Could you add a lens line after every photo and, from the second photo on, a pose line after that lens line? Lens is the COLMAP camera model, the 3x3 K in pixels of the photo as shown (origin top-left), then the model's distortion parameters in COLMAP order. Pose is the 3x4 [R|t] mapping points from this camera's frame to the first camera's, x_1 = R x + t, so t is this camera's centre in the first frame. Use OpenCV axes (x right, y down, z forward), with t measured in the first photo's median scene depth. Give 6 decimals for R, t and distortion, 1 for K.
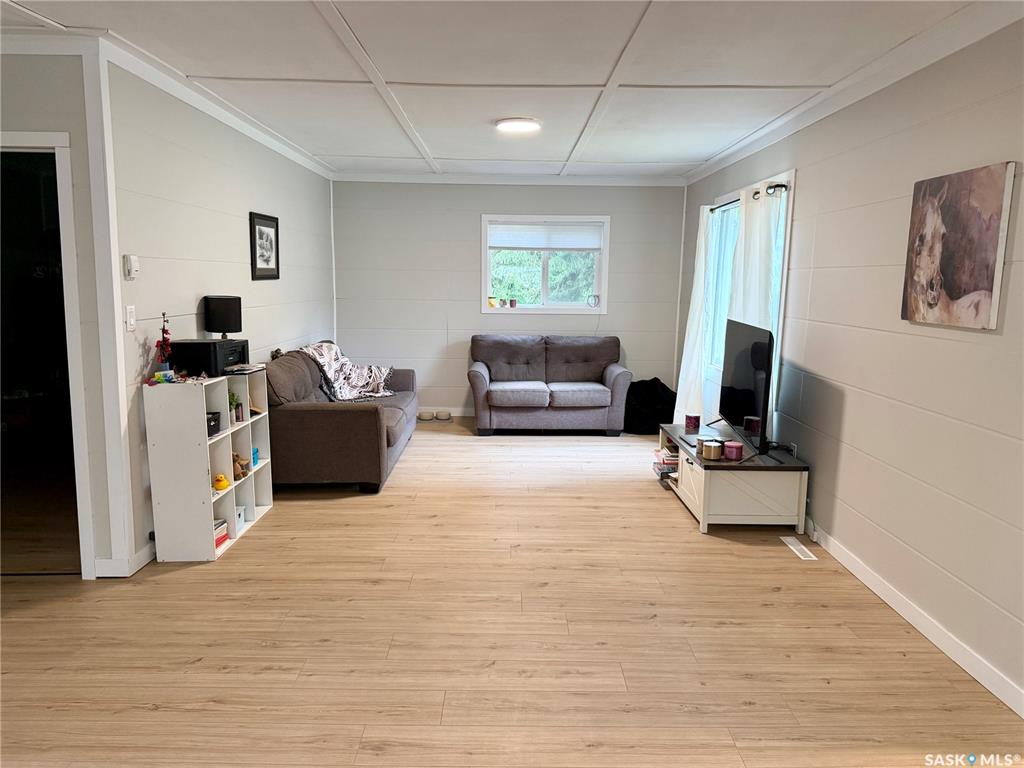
lens RADIAL K [[723.6, 0, 522.0], [0, 723.6, 386.5], [0, 0, 1]] dist [0.058793, -0.079234]
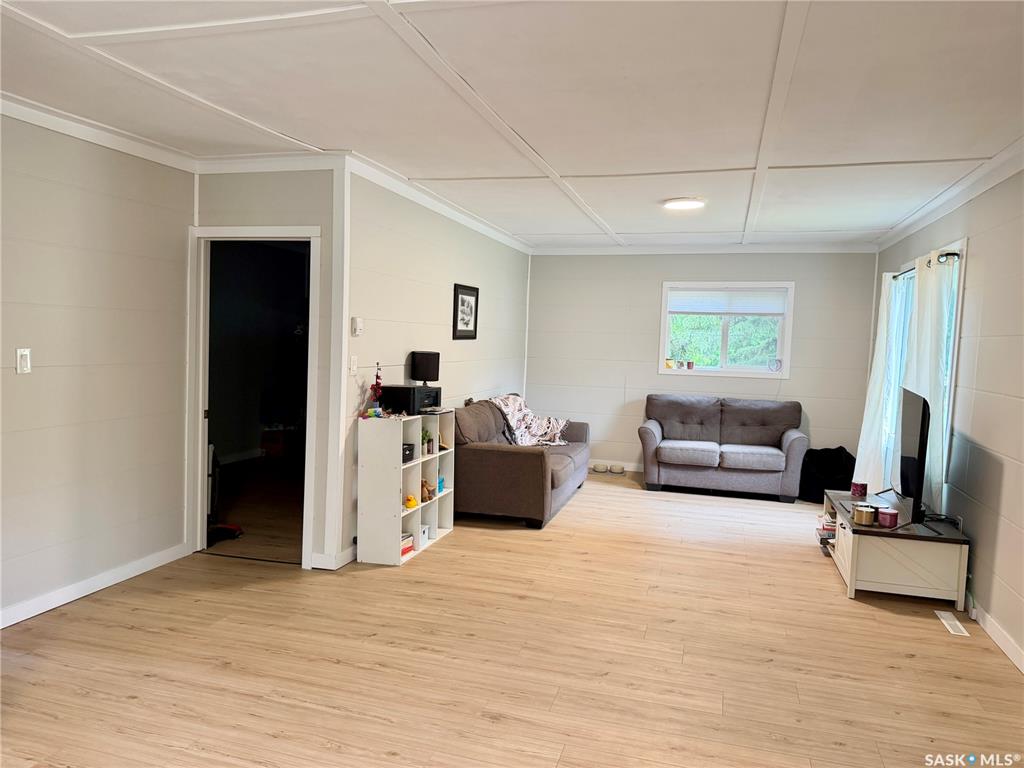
lens RADIAL K [[723.6, 0, 515.3], [0, 723.6, 384.1], [0, 0, 1]] dist [0.058793, -0.079234]
pose [[0.955808, 0.036754, -0.291684, 0.097551], [-0.063066, 0.994691, -0.081322, 0.022075], [0.287146, 0.096124, 0.953052, -0.116796]]
